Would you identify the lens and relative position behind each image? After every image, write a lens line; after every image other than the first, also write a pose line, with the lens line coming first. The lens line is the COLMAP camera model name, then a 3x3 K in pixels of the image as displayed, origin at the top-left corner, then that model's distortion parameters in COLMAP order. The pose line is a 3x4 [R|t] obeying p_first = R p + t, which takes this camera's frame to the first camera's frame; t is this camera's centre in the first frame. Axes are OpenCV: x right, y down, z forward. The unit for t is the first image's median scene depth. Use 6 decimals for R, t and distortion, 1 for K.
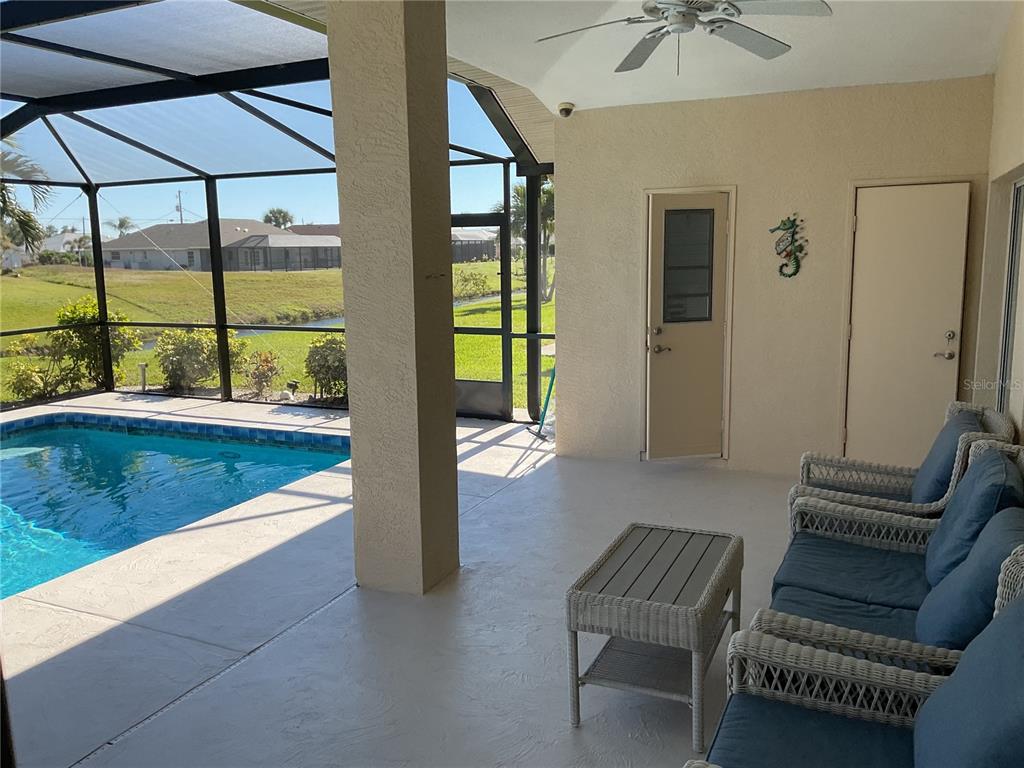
lens RADIAL K [[849.1, 0, 516.1], [0, 849.1, 385.6], [0, 0, 1]] dist [0.084347, -0.151902]
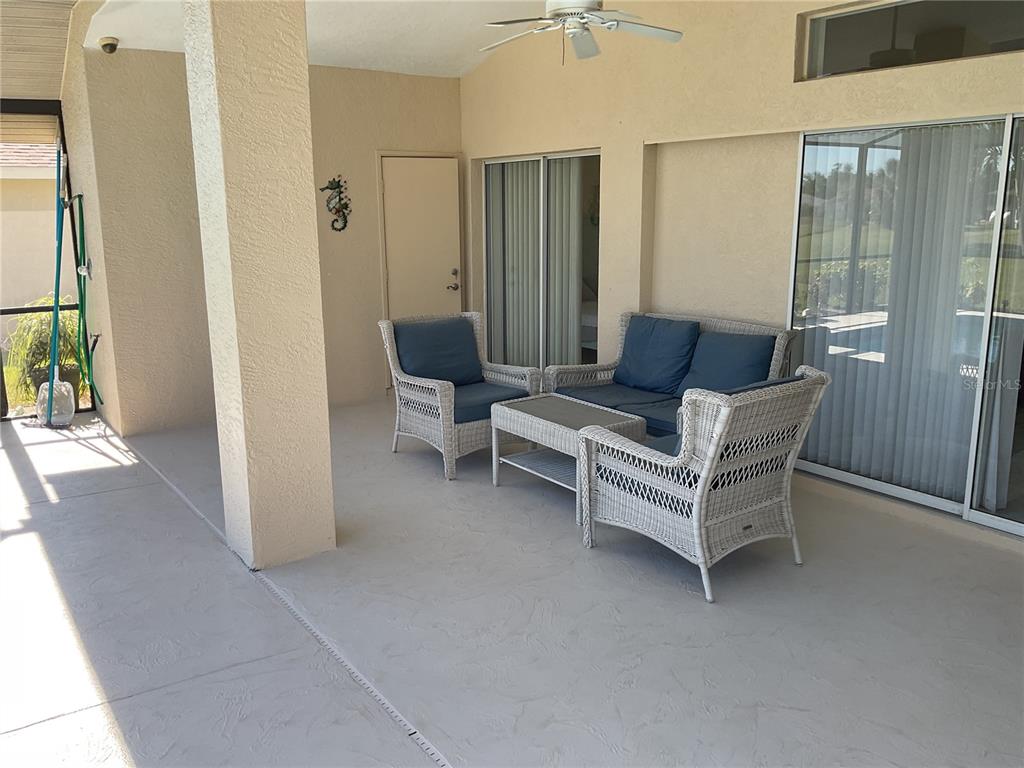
lens RADIAL K [[849.1, 0, 512.1], [0, 849.1, 383.2], [0, 0, 1]] dist [0.084347, -0.151902]
pose [[0.509196, -0.159008, 0.845834, -0.577126], [0.137313, 0.985205, 0.102545, -0.010122], [-0.849626, 0.063929, 0.523497, 0.211569]]
